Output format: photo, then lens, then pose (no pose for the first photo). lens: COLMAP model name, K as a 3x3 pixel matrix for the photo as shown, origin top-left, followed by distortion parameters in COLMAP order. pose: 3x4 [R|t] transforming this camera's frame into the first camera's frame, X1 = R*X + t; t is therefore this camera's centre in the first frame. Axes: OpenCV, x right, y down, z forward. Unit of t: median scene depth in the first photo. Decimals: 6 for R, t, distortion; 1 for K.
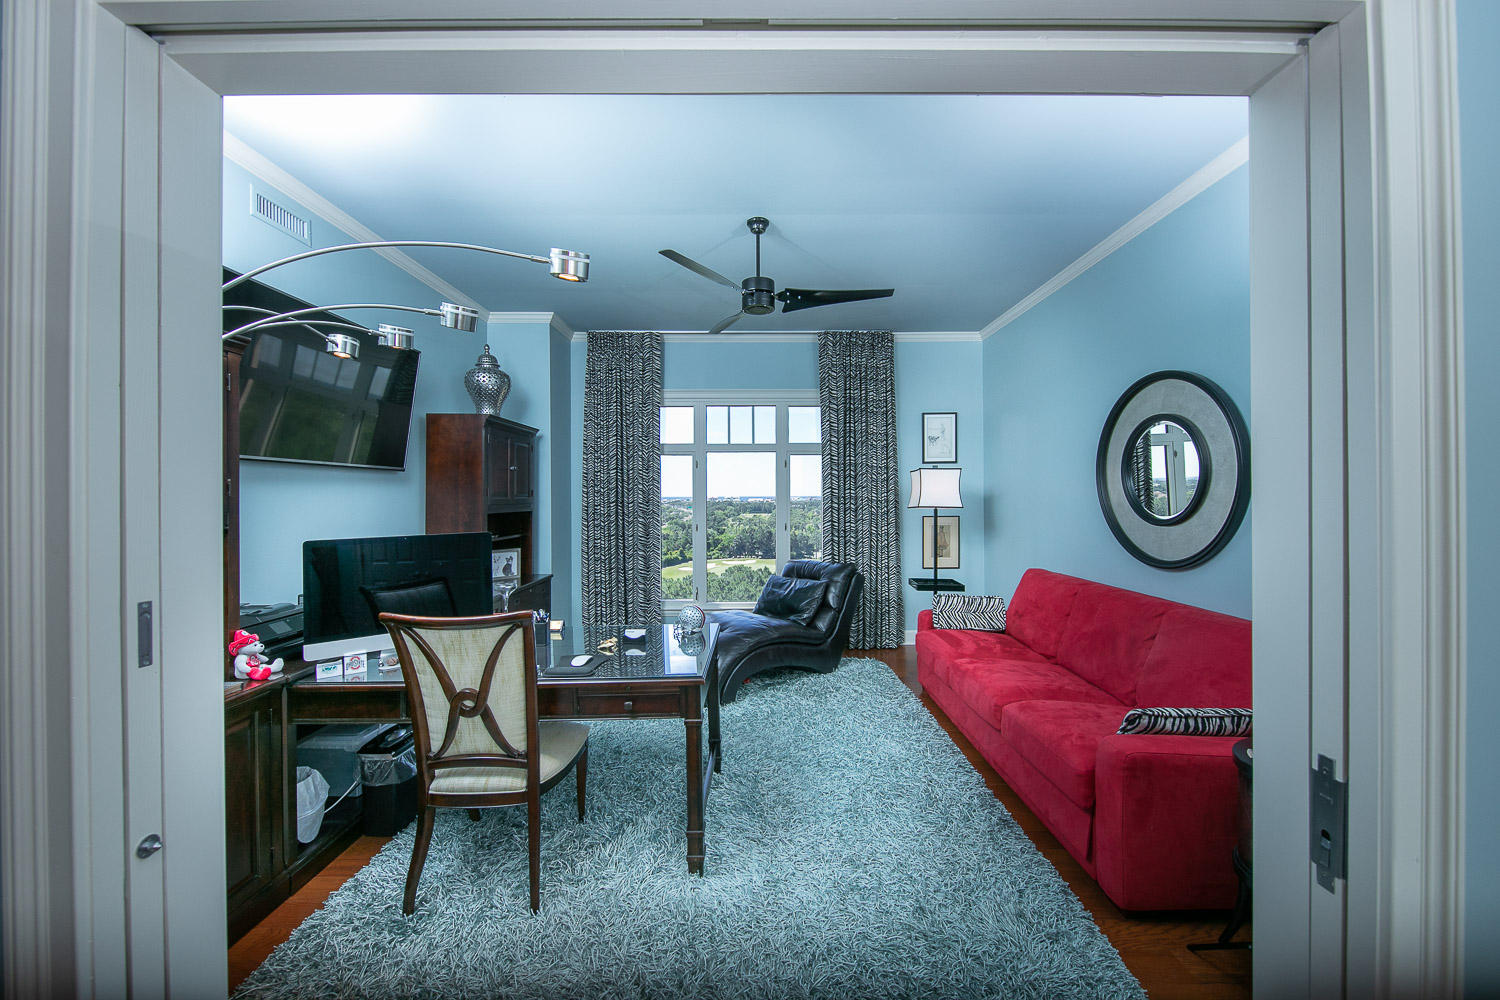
lens RADIAL K [[560.3, 0, 754.8], [0, 560.3, 492.9], [0, 0, 1]] dist [-0.001895, -0.000005]
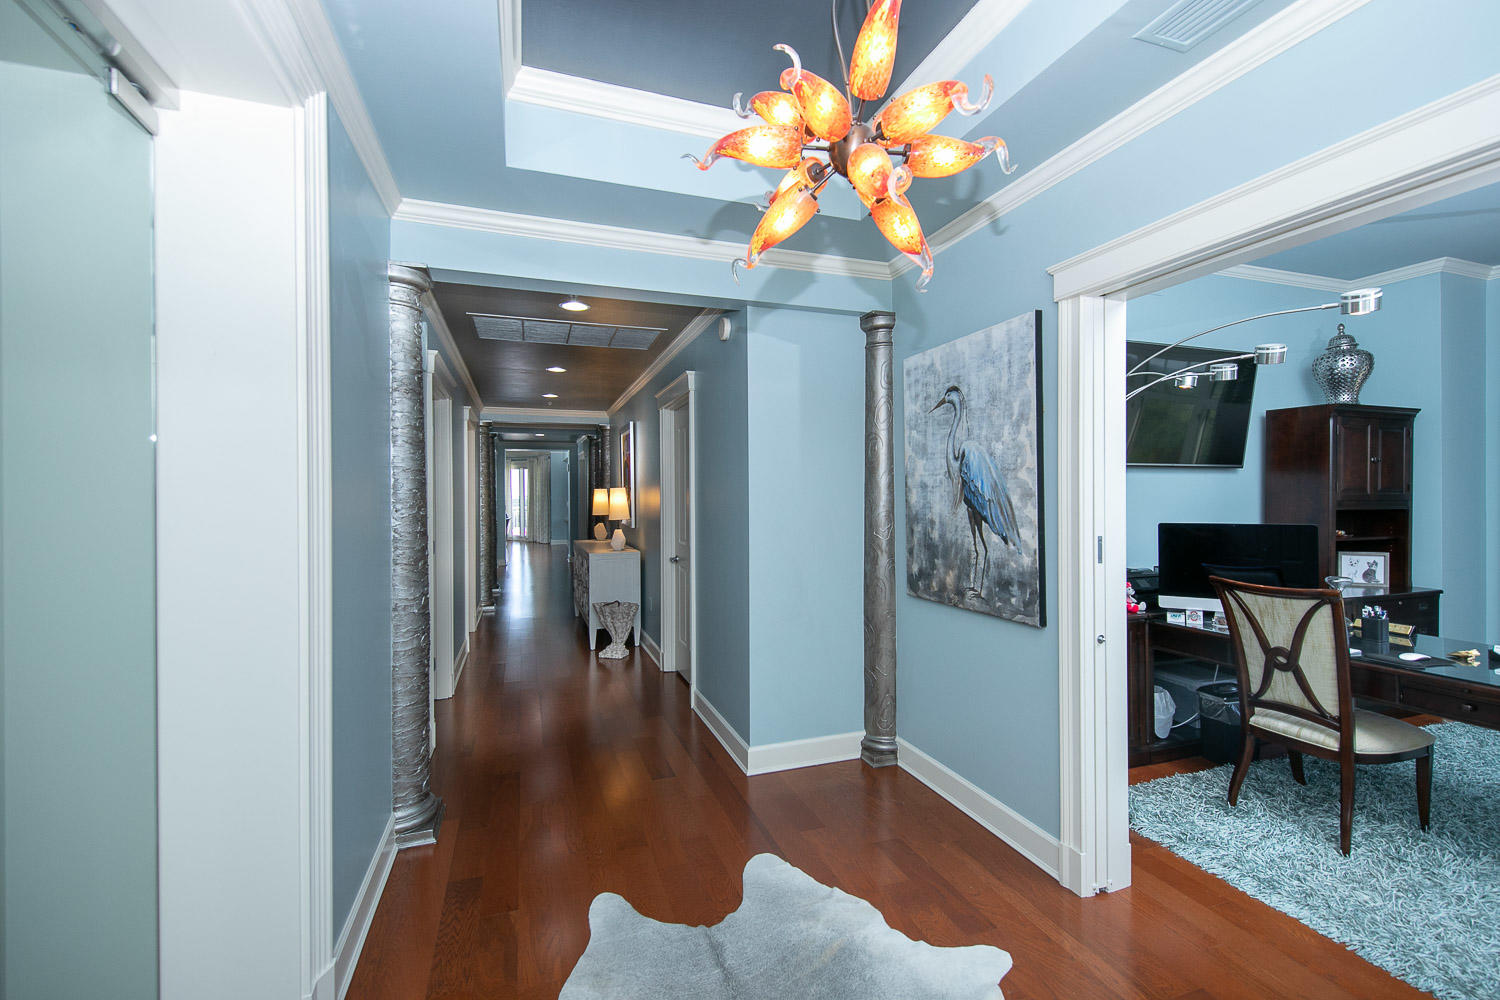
lens RADIAL K [[650.2, 0, 753.0], [0, 650.2, 492.6], [0, 0, 1]] dist [-0.001692, -0.001203]
pose [[0.332262, 0.004854, -0.943175, 0.394388], [0.003213, 0.999975, 0.006278, -0.005249], [0.943182, -0.005117, 0.332238, -0.504068]]
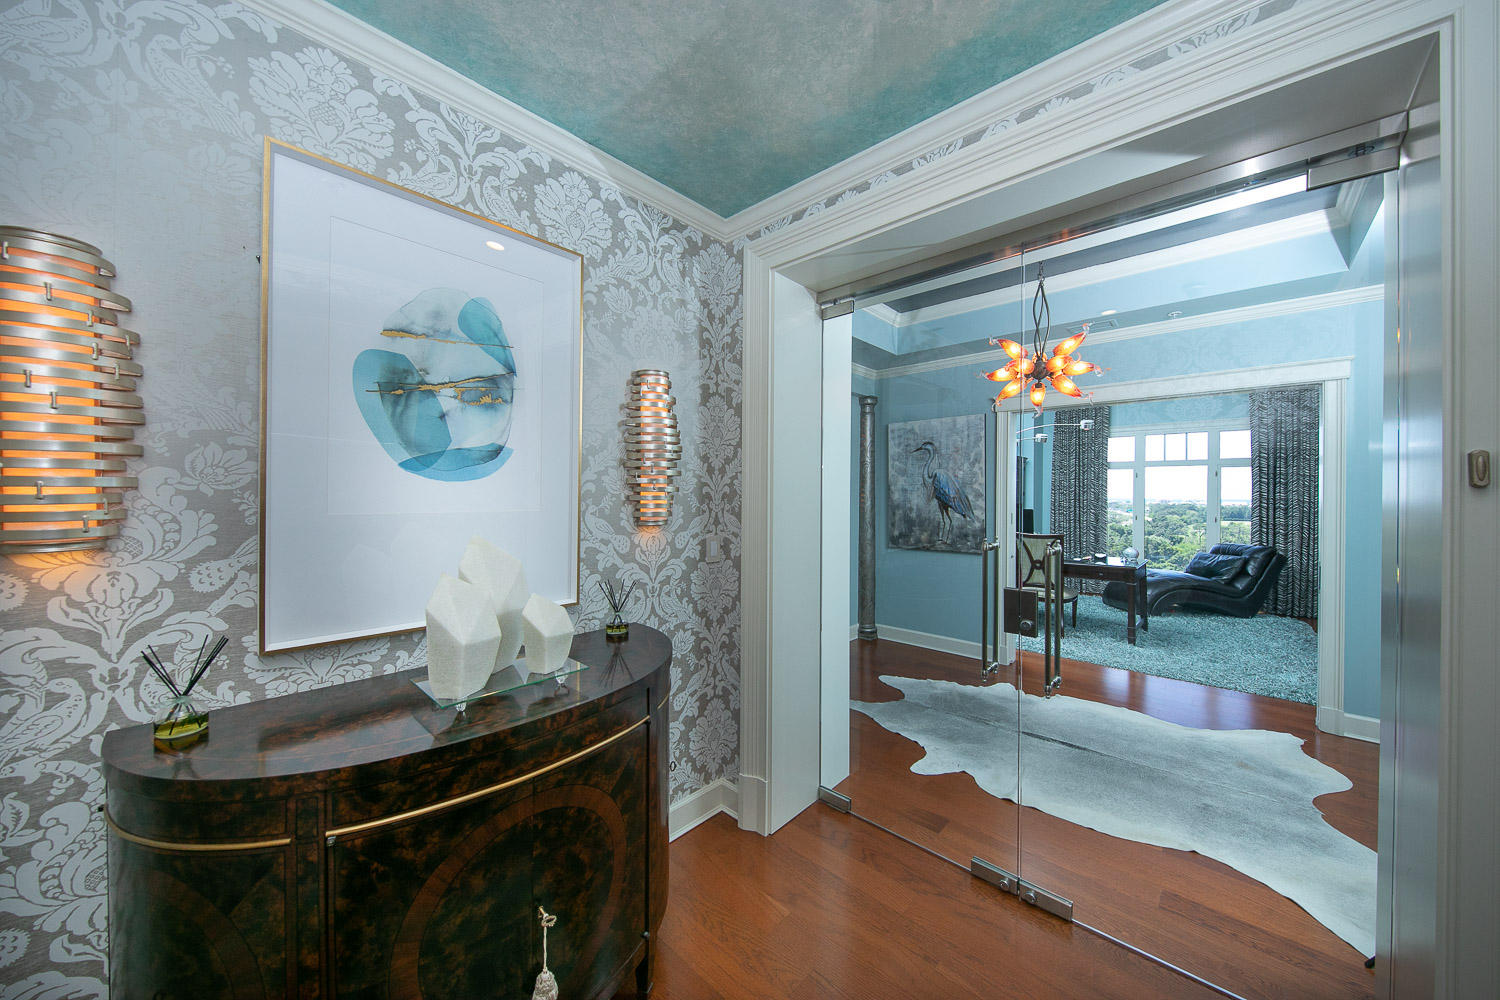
lens RADIAL K [[532.3, 0, 747.3], [0, 532.3, 493.6], [0, 0, 1]] dist [-0.001947, -0.000074]
pose [[0.737653, 0.010644, -0.675096, 0.217776], [-0.008871, 0.999942, 0.006073, -0.003809], [0.675121, 0.001509, 0.737705, -1.845490]]
